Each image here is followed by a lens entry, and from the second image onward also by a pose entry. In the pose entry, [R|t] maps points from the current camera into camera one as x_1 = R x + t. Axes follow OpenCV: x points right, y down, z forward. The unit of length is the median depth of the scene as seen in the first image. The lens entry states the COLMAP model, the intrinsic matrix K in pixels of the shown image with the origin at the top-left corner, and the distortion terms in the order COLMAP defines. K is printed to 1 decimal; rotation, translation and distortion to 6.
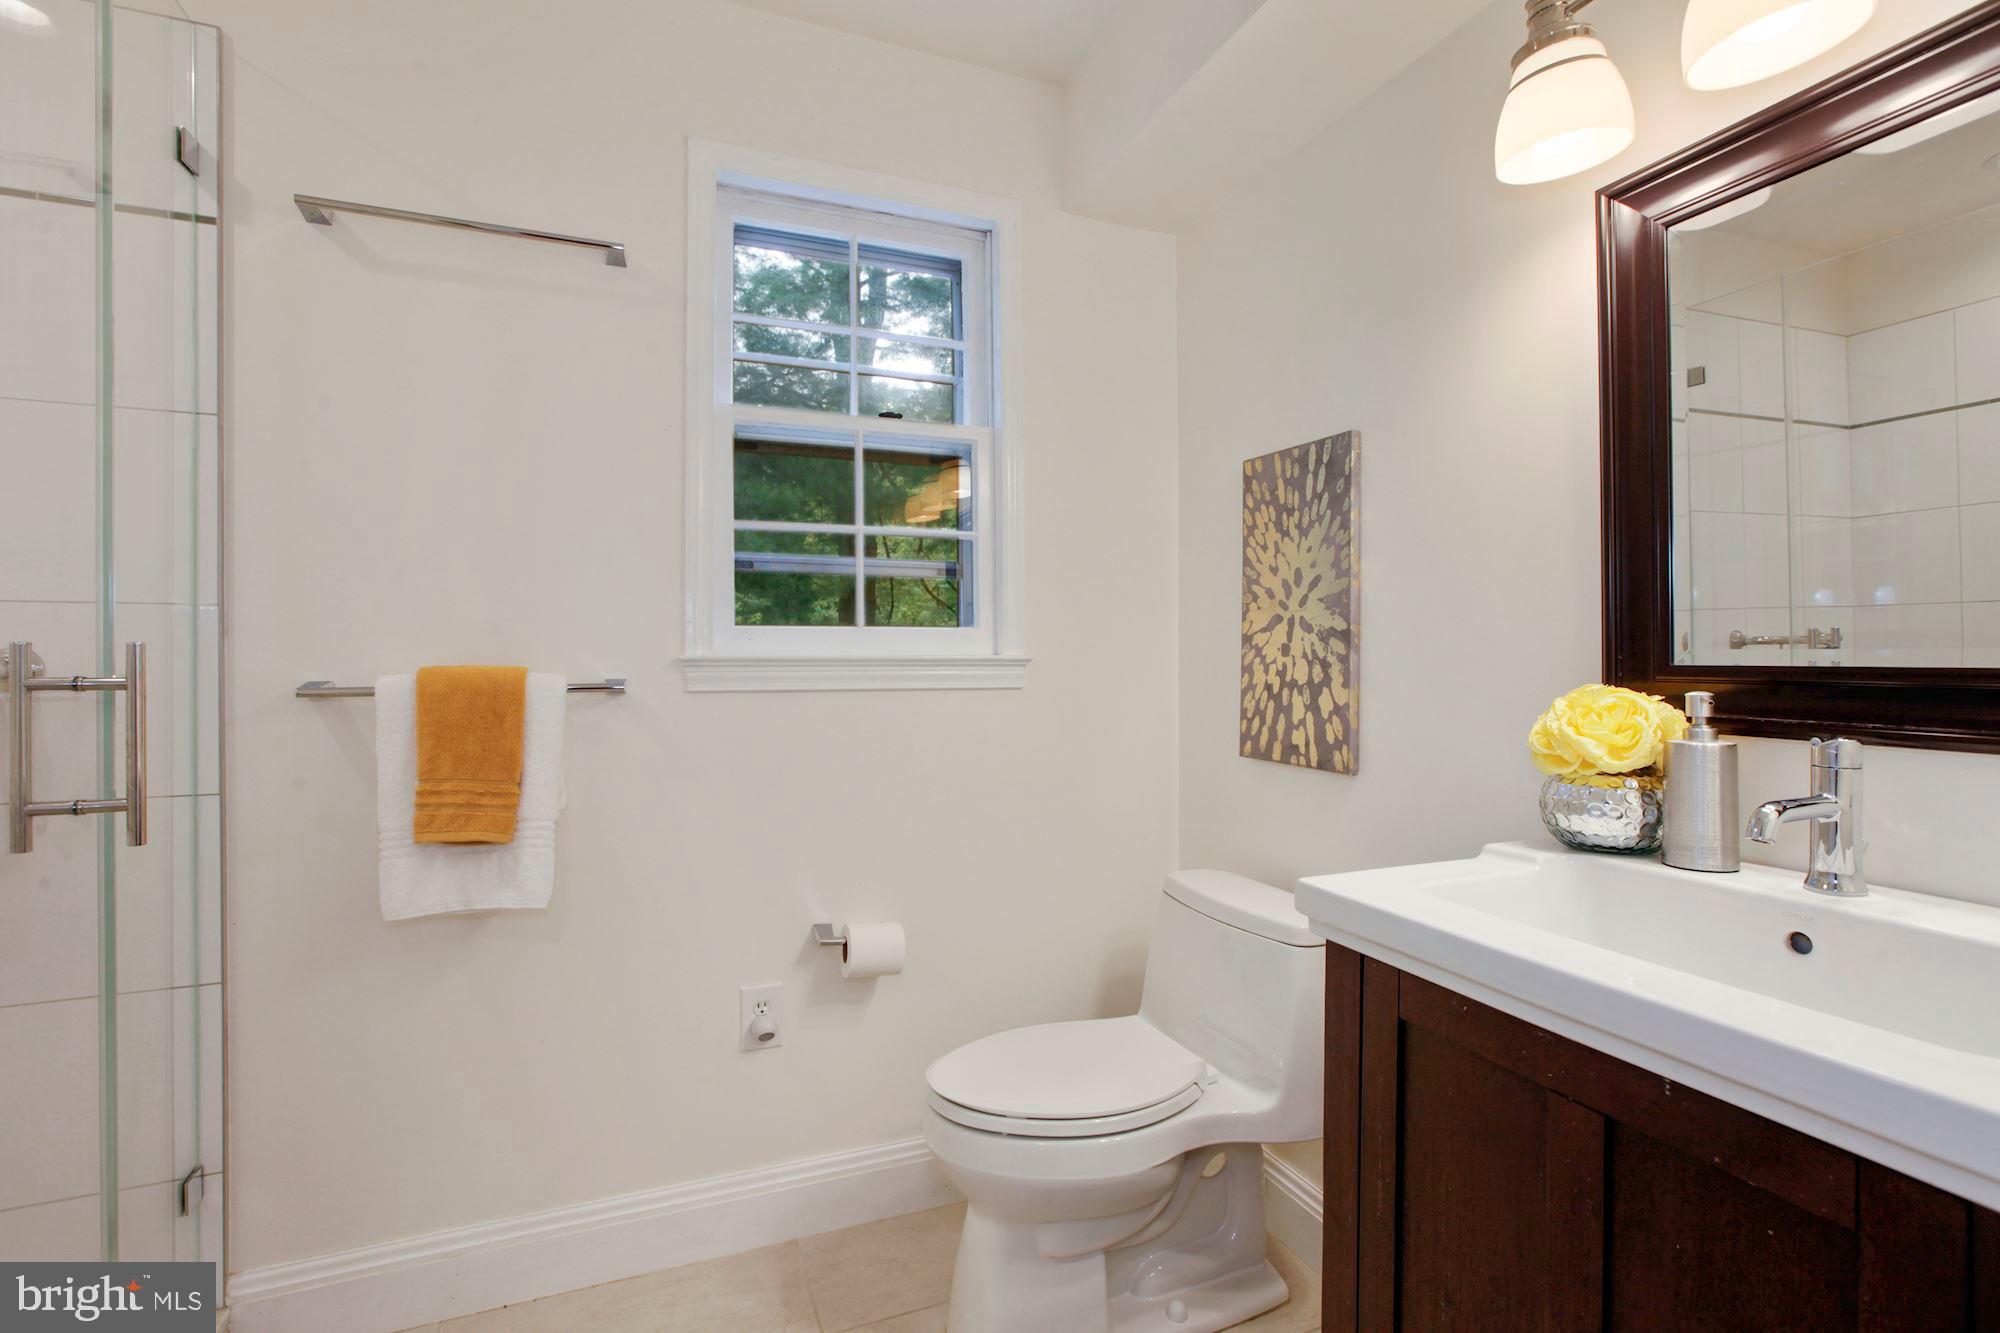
lens RADIAL K [[926.2, 0, 990.6], [0, 926.2, 661.3], [0, 0, 1]] dist [-0.029167, 0.000636]
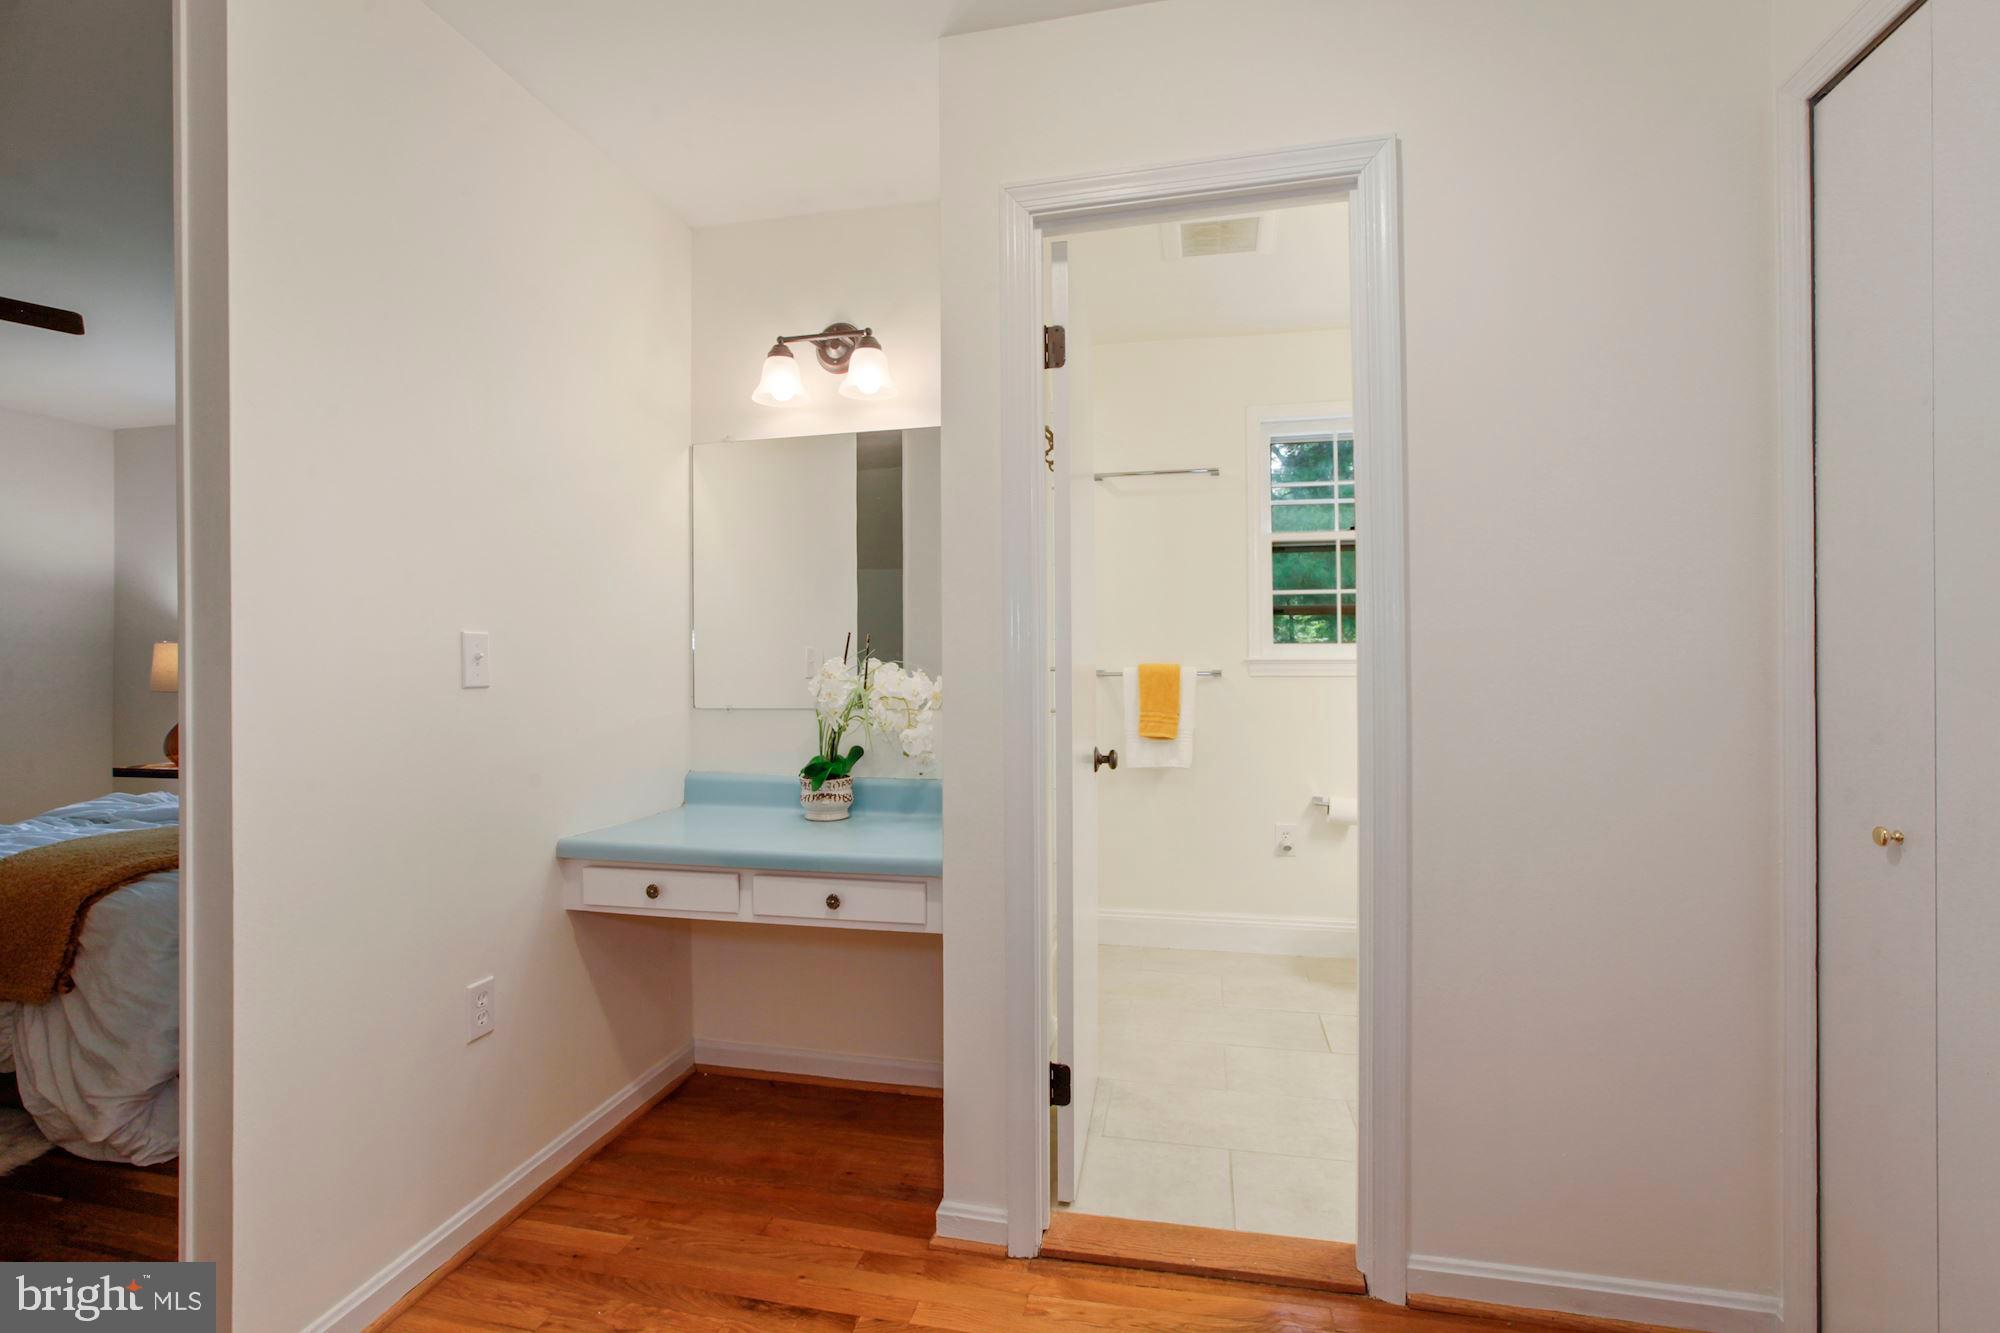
lens RADIAL K [[916.1, 0, 1006.4], [0, 916.1, 664.4], [0, 0, 1]] dist [-0.037269, 0.017732]
pose [[0.846662, 0.003071, -0.532123, 0.315953], [0.003252, 0.999935, 0.010946, -0.017887], [0.532122, -0.010998, 0.846597, -1.079862]]
